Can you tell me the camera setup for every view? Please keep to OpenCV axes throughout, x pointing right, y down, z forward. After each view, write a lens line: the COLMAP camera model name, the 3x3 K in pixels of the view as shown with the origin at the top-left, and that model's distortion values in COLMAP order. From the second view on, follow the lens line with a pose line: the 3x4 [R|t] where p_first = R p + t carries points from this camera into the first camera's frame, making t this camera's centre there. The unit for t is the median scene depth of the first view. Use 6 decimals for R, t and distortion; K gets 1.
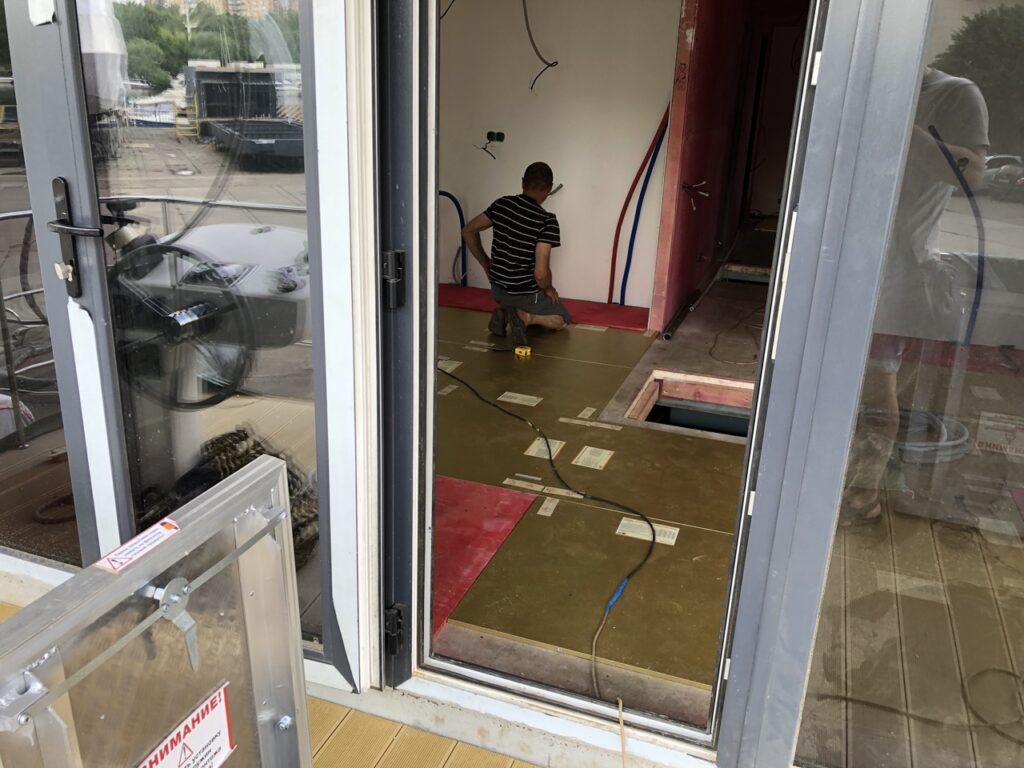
lens RADIAL K [[838.8, 0, 510.6], [0, 838.8, 383.6], [0, 0, 1]] dist [-0.004455, 0.000157]
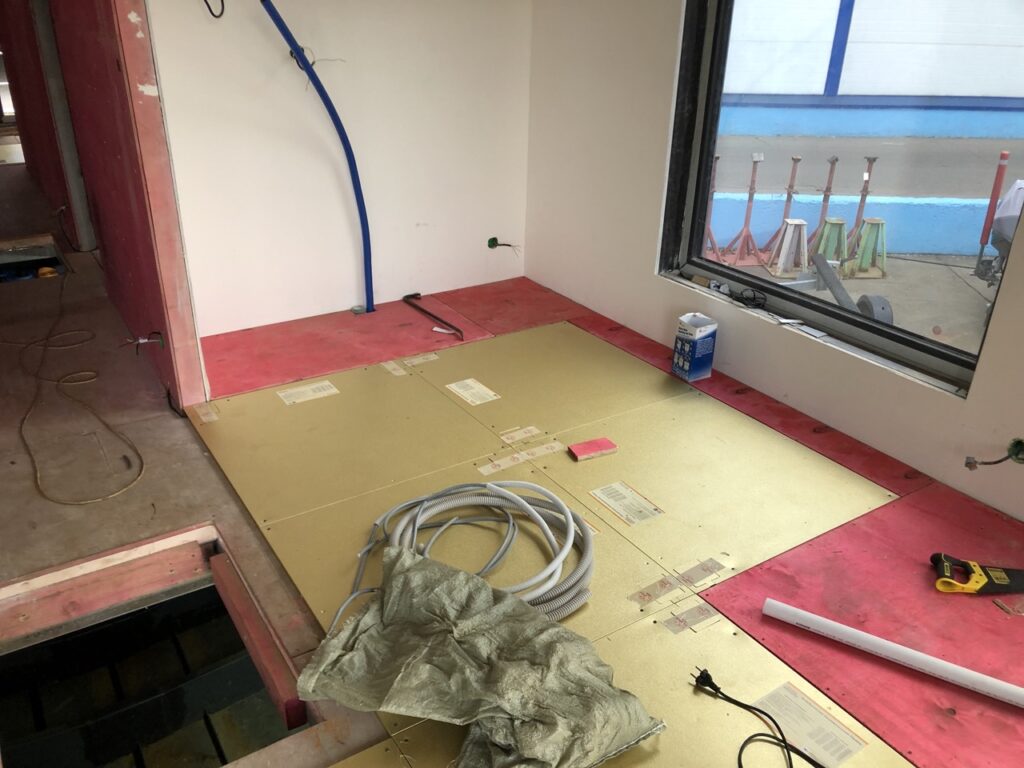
lens RADIAL K [[838.8, 0, 511.1], [0, 838.8, 383.4], [0, 0, 1]] dist [-0.004455, 0.000157]
pose [[0.599927, -0.363856, 0.712528, 0.077018], [0.264690, 0.930713, 0.252413, -0.155585], [-0.755001, 0.037169, 0.654669, 0.476833]]
